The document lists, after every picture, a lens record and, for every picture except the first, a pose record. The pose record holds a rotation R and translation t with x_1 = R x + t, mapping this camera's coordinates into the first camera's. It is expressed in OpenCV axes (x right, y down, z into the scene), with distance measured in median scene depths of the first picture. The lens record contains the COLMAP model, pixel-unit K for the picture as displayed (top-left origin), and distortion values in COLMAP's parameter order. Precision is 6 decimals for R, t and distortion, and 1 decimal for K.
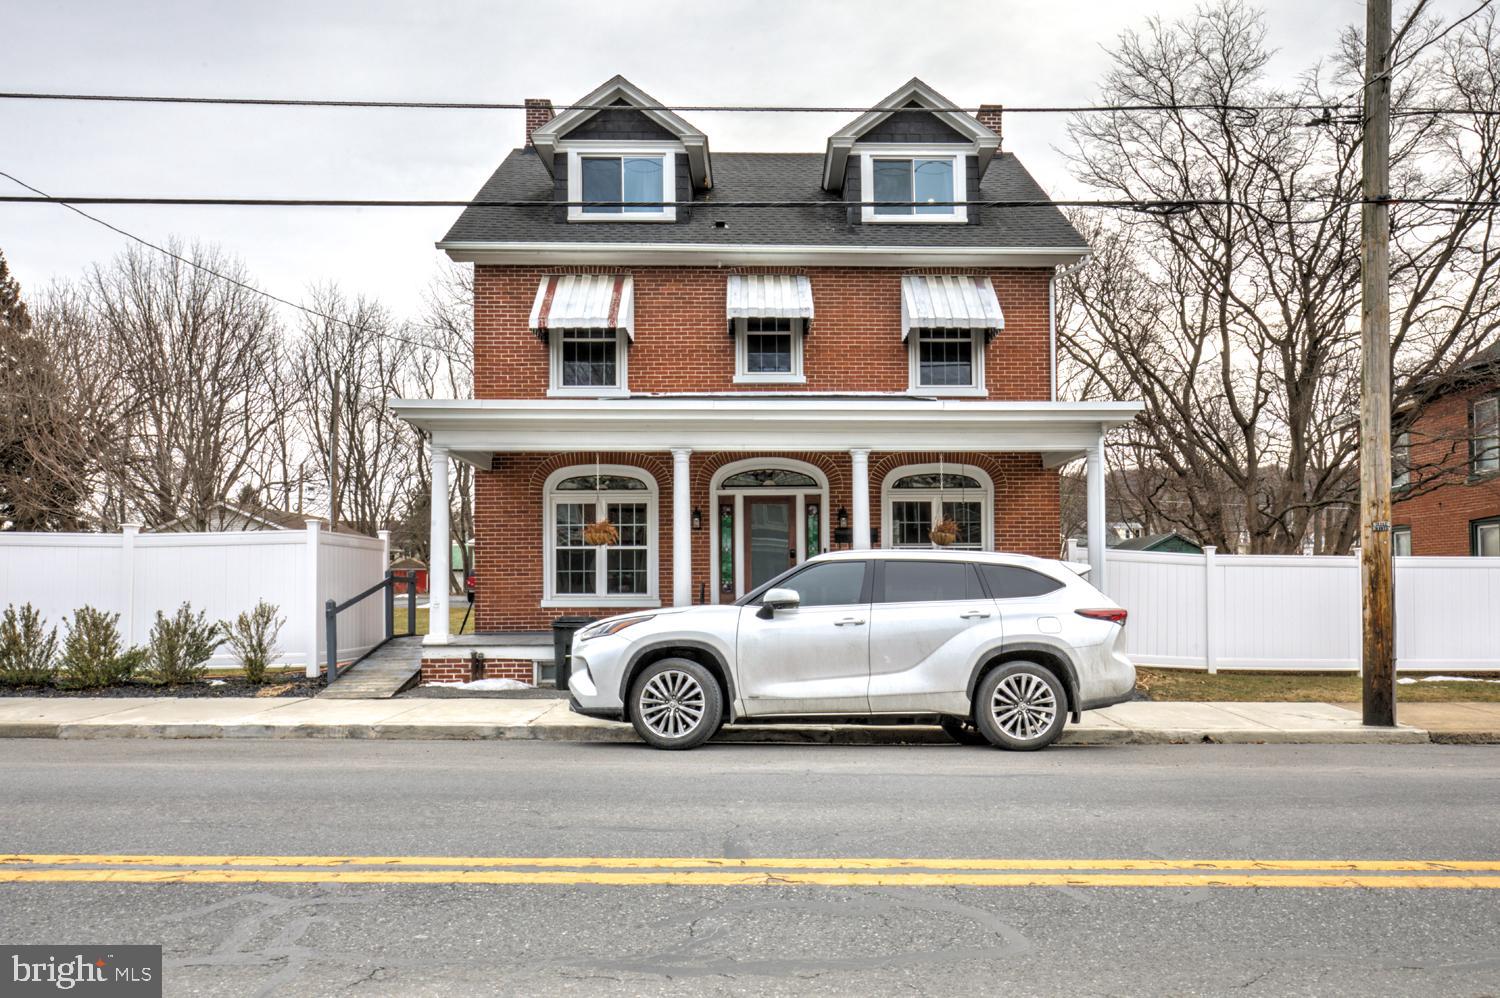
lens RADIAL K [[917.8, 0, 750.4], [0, 917.8, 562.5], [0, 0, 1]] dist [-0.004661, 0.000177]
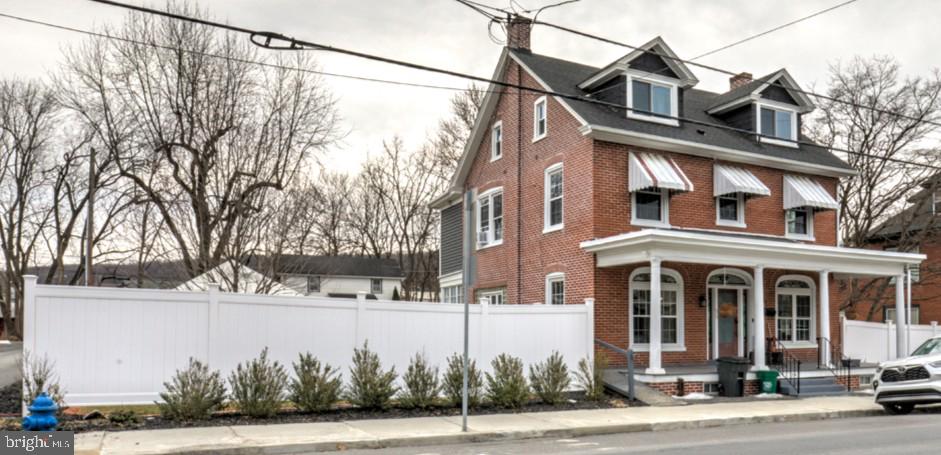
lens RADIAL K [[684.0, 0, 472.2], [0, 684.0, 330.0], [0, 0, 1]] dist [-0.000227, -0.000665]
pose [[0.900200, 0.005843, 0.435438, -1.021309], [-0.015307, 0.999717, 0.018229, -0.008759], [-0.435208, -0.023075, 0.900034, 0.005687]]
